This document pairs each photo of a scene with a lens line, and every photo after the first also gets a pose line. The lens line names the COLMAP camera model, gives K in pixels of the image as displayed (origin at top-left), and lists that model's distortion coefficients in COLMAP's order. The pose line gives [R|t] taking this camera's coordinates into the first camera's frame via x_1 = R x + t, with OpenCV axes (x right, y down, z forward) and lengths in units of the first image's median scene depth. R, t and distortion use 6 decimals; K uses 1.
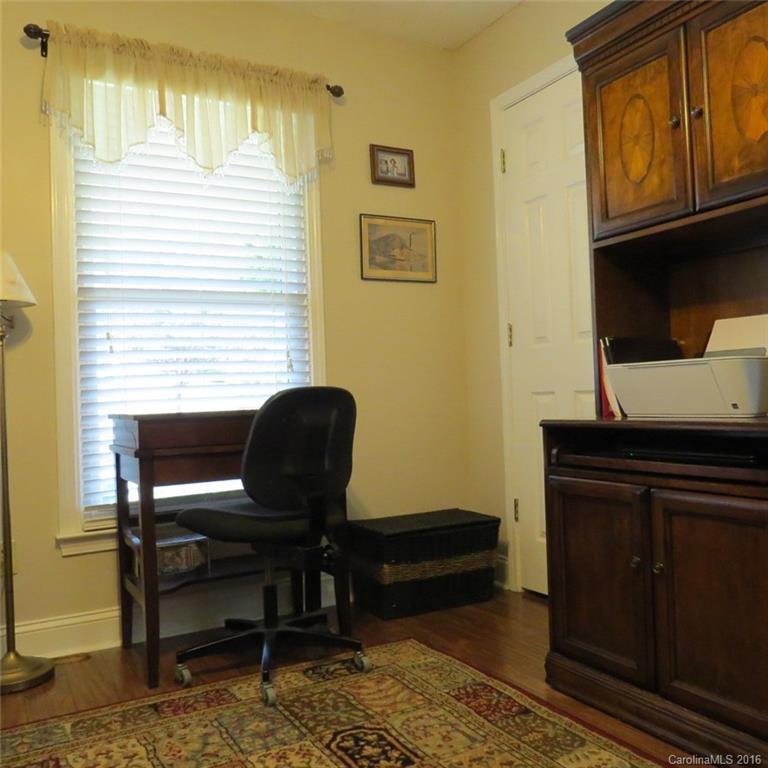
lens RADIAL K [[742.8, 0, 381.6], [0, 742.8, 370.6], [0, 0, 1]] dist [-0.011222, 0.019269]
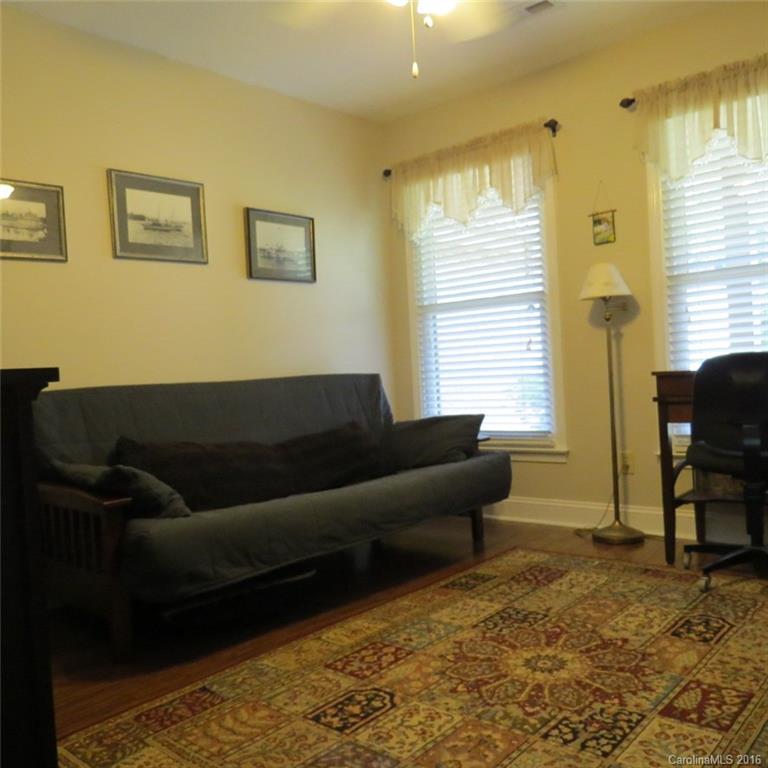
lens RADIAL K [[723.3, 0, 384.0], [0, 723.3, 384.0], [0, 0, 1]] dist [-0.020401, -0.010324]
pose [[0.337823, 0.034011, -0.940595, 0.914042], [0.067102, 0.995934, 0.060112, -0.039417], [0.938815, -0.083423, 0.334167, 0.064318]]
